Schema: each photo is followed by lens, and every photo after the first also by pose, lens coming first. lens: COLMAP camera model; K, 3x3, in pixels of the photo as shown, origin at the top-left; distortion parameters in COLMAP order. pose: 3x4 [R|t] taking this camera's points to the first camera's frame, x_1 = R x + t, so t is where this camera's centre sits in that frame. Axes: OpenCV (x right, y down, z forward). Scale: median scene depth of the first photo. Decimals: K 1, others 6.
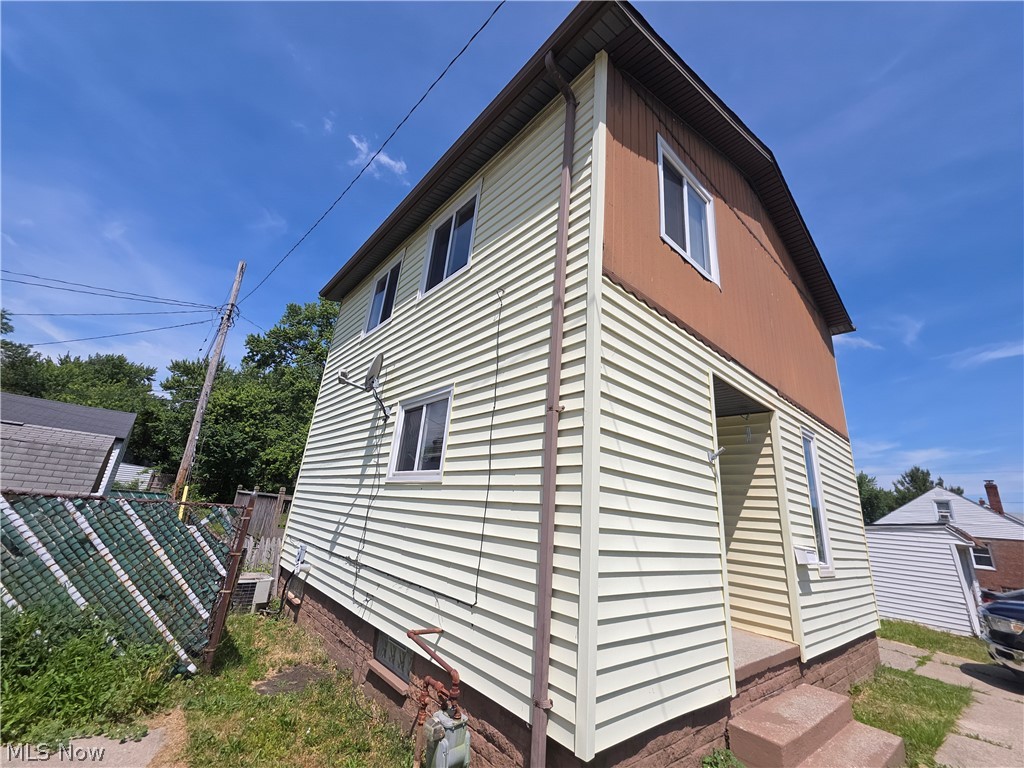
lens RADIAL K [[409.9, 0, 508.7], [0, 409.9, 384.1], [0, 0, 1]] dist [-0.001308, 0.000222]
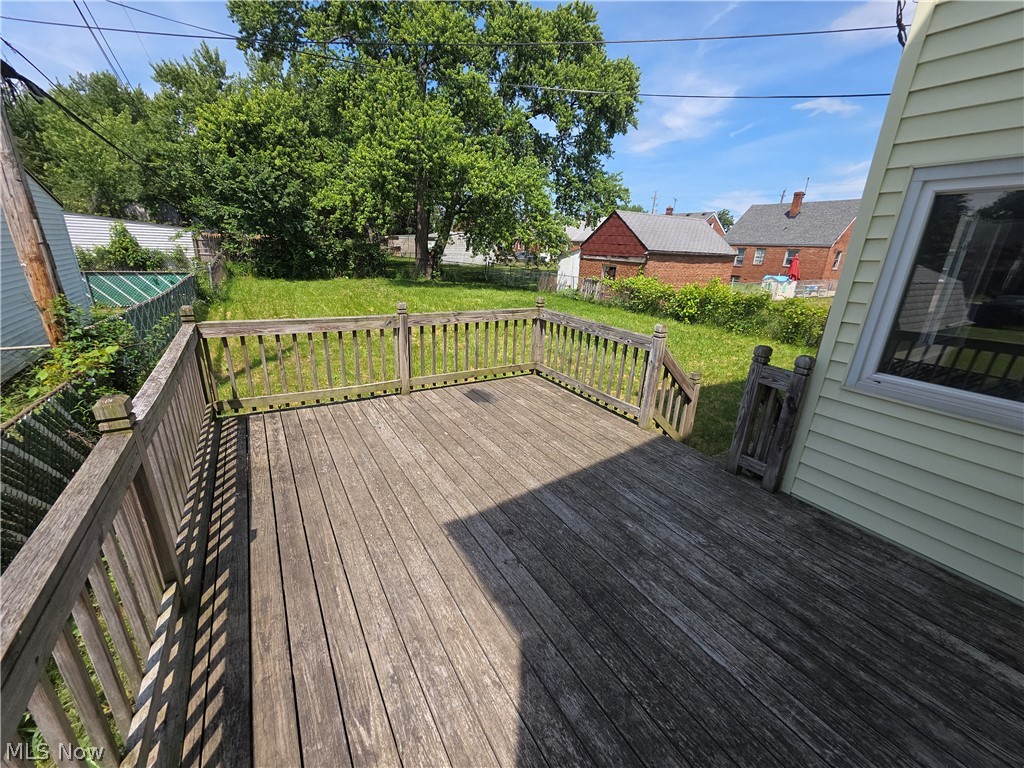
lens RADIAL K [[409.9, 0, 510.5], [0, 409.9, 384.9], [0, 0, 1]] dist [-0.001308, 0.000222]
pose [[0.986210, 0.008631, -0.165276, -0.134882], [0.089221, 0.813370, 0.574865, 0.050338], [0.139392, -0.581683, 0.801383, 0.275196]]
